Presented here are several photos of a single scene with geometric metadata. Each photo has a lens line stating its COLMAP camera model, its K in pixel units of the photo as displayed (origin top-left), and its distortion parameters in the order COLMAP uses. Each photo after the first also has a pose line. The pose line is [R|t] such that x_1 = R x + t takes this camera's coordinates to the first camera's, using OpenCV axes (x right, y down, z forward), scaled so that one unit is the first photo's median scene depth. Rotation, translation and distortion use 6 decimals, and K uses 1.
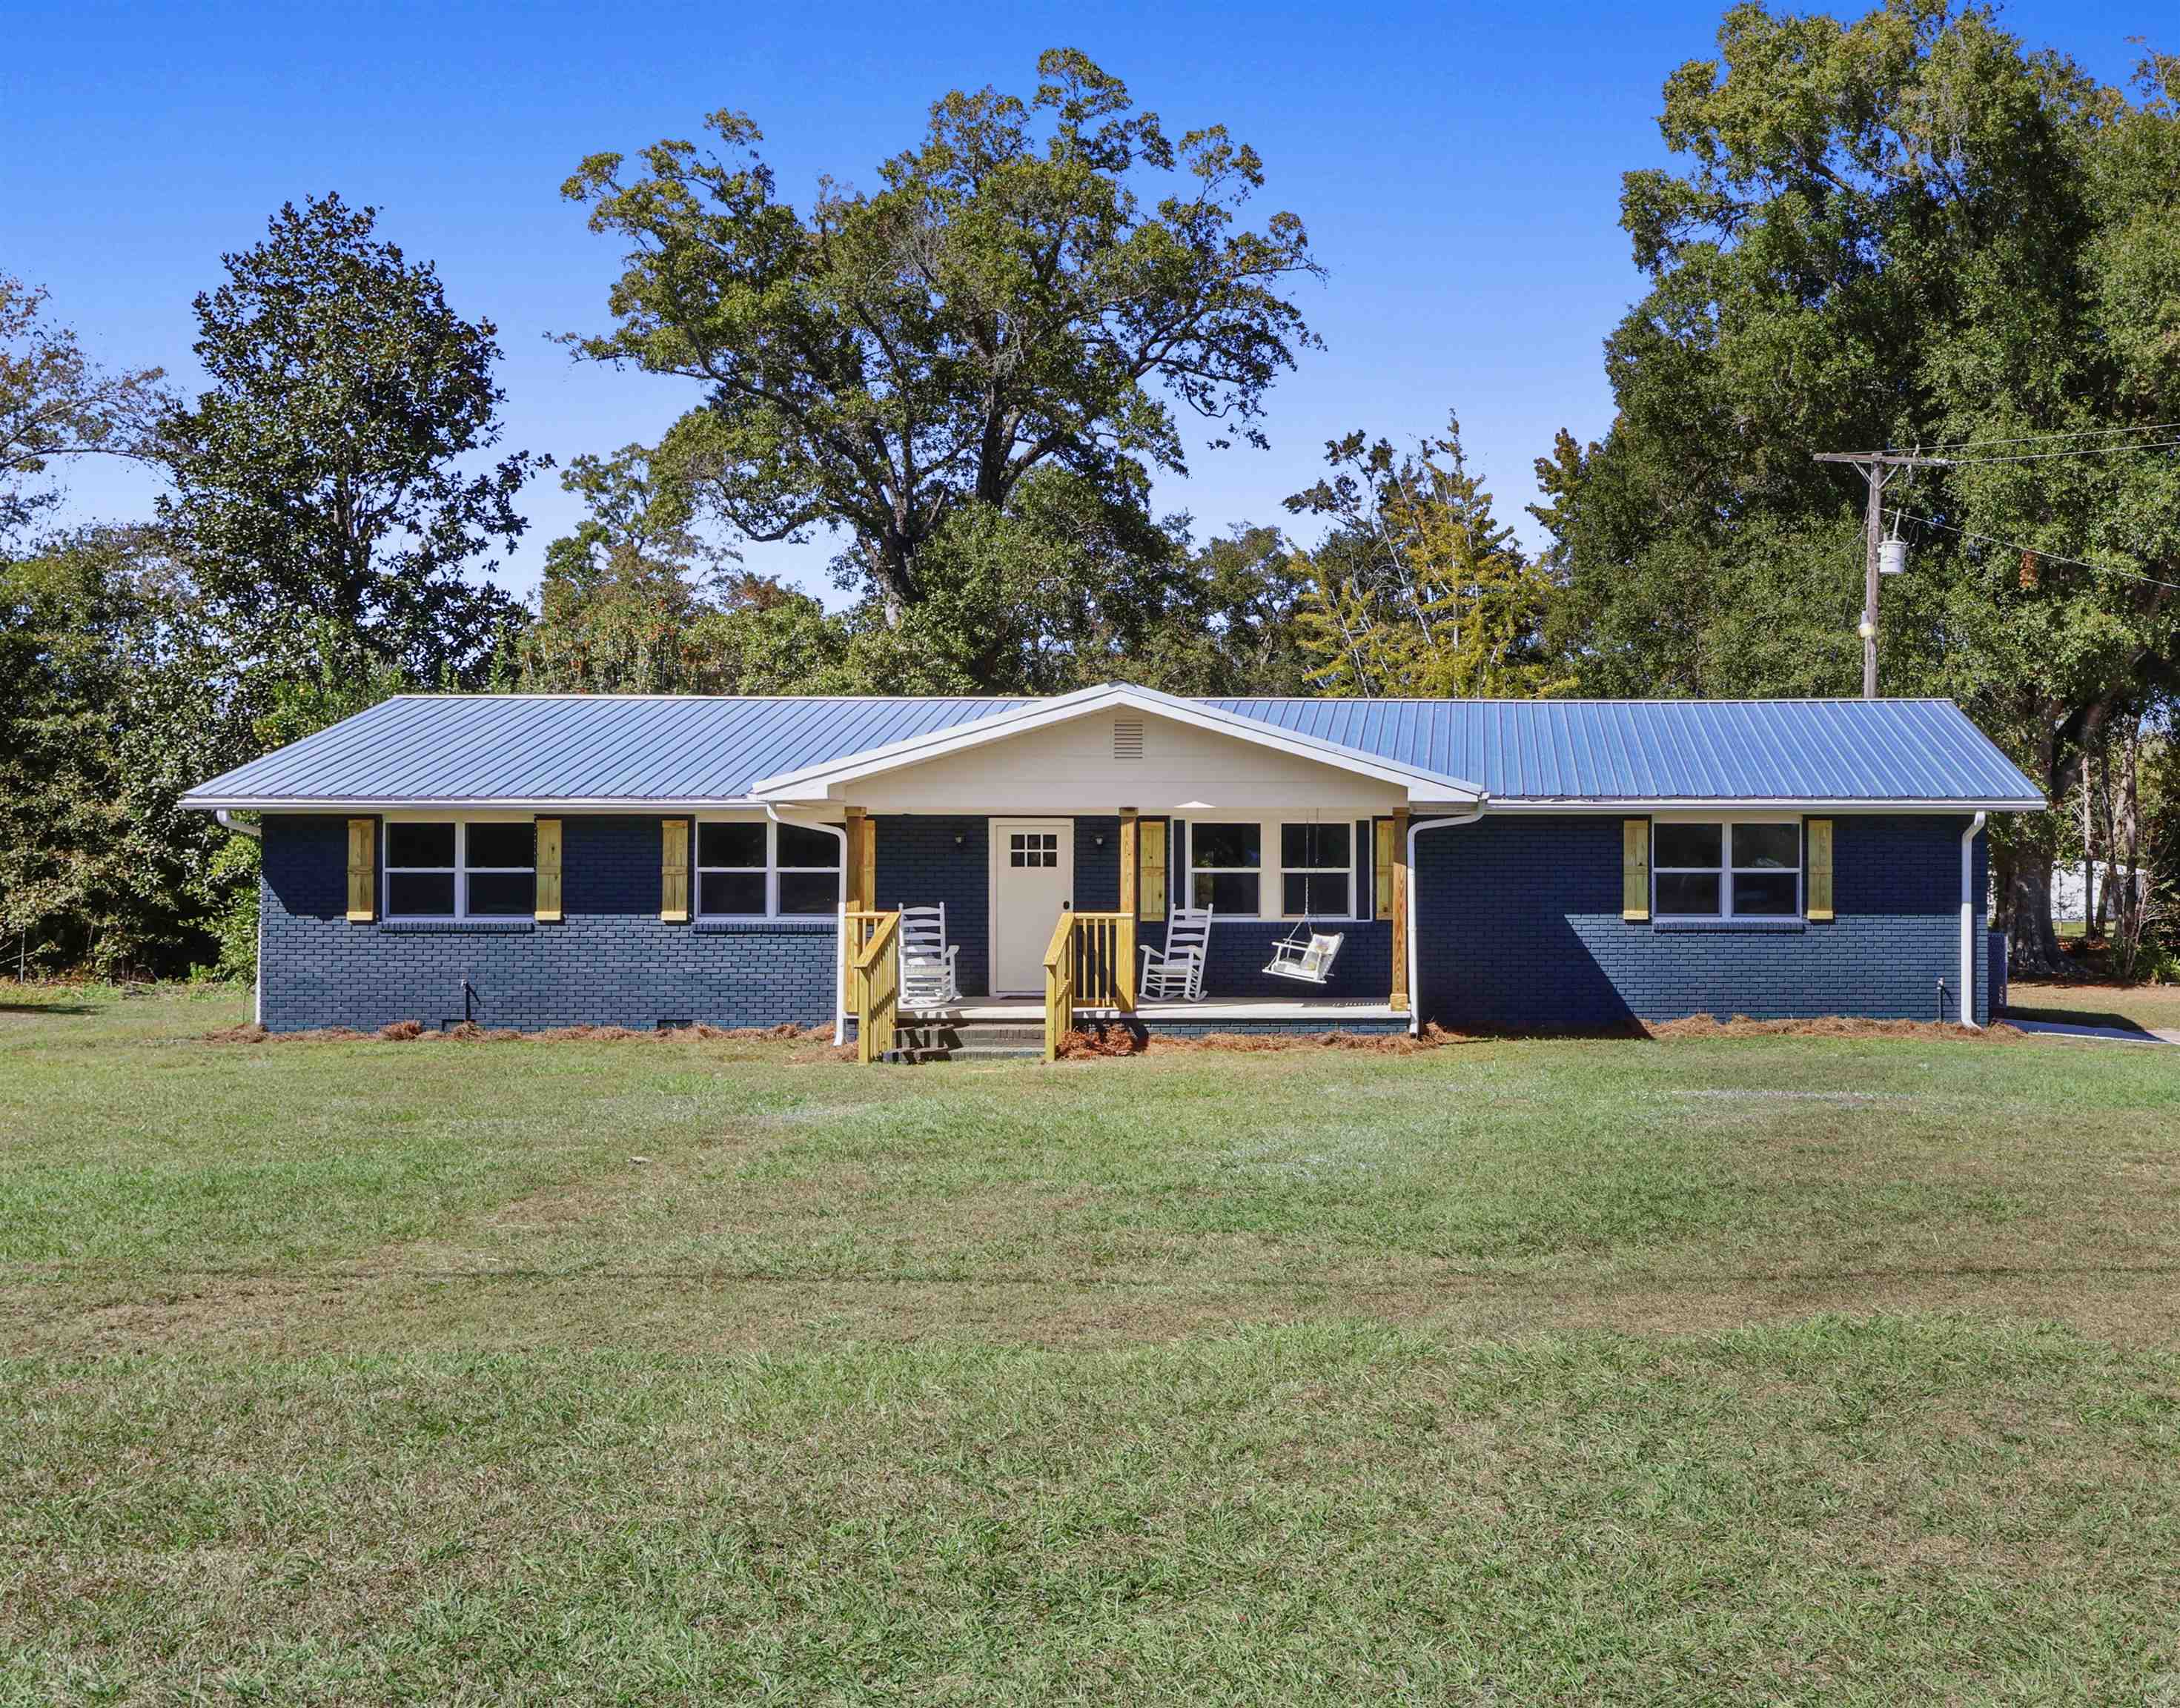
lens RADIAL K [[1899.1, 0, 1089.7], [0, 1899.1, 857.9], [0, 0, 1]] dist [0.001563, 0.003114]
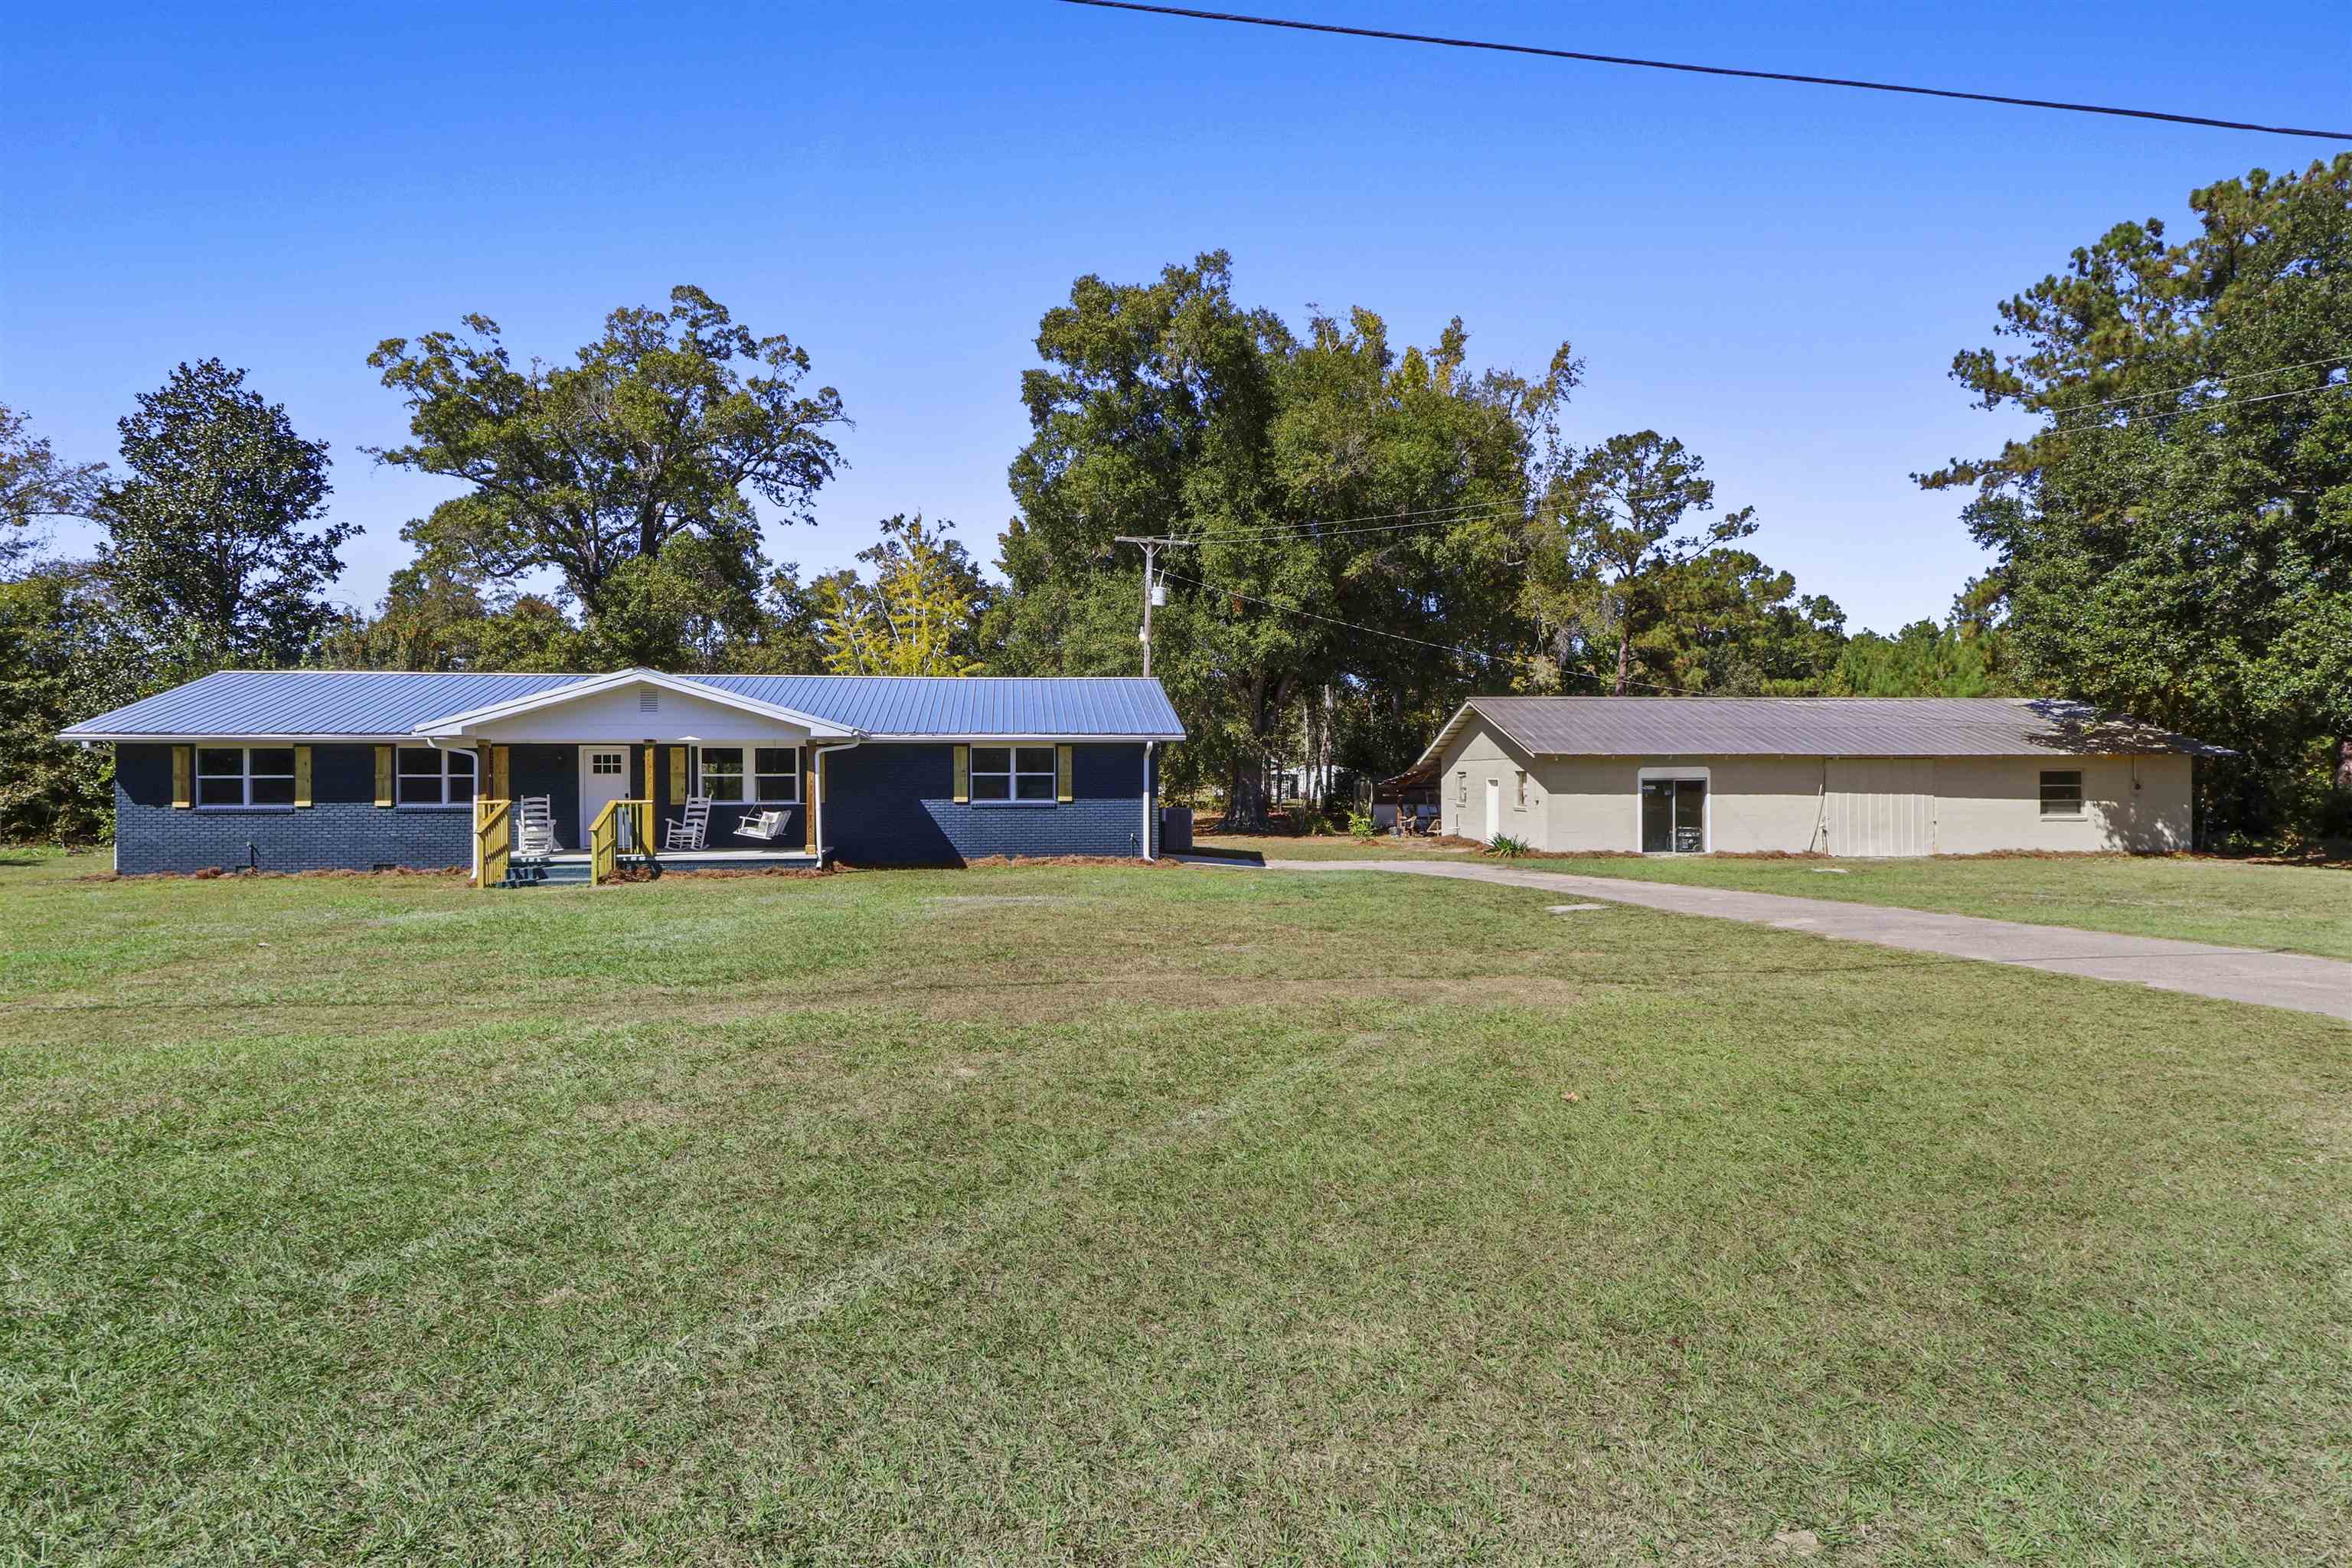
lens RADIAL K [[1220.9, 0, 1178.6], [0, 1220.9, 781.0], [0, 0, 1]] dist [-0.000270, 0.002444]
pose [[0.993898, -0.004093, 0.110226, 0.309212], [0.001925, 0.999803, 0.019775, -0.008188], [-0.110285, -0.019442, 0.993710, -0.135511]]
